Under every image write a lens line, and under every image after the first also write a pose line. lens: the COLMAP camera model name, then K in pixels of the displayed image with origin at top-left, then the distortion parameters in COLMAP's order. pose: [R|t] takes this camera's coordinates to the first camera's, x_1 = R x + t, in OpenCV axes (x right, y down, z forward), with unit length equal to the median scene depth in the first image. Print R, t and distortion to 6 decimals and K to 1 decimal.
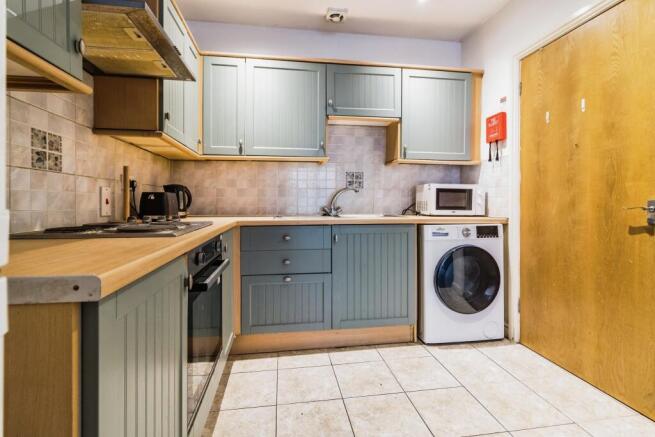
lens RADIAL K [[316.0, 0, 327.3], [0, 316.0, 198.8], [0, 0, 1]] dist [0.001813, 0.000131]
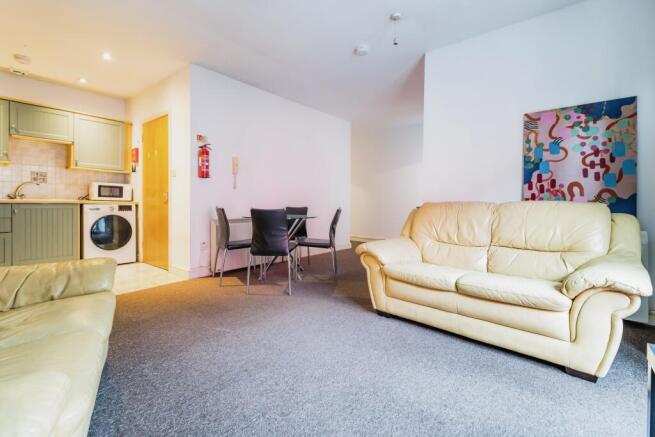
lens RADIAL K [[303.8, 0, 326.4], [0, 303.8, 207.9], [0, 0, 1]] dist [-0.002201, -0.000516]
pose [[0.743996, 0.002383, 0.668180, 0.161461], [-0.018808, 0.999672, 0.017376, 0.042320], [-0.667919, -0.025495, 0.743797, -1.152927]]
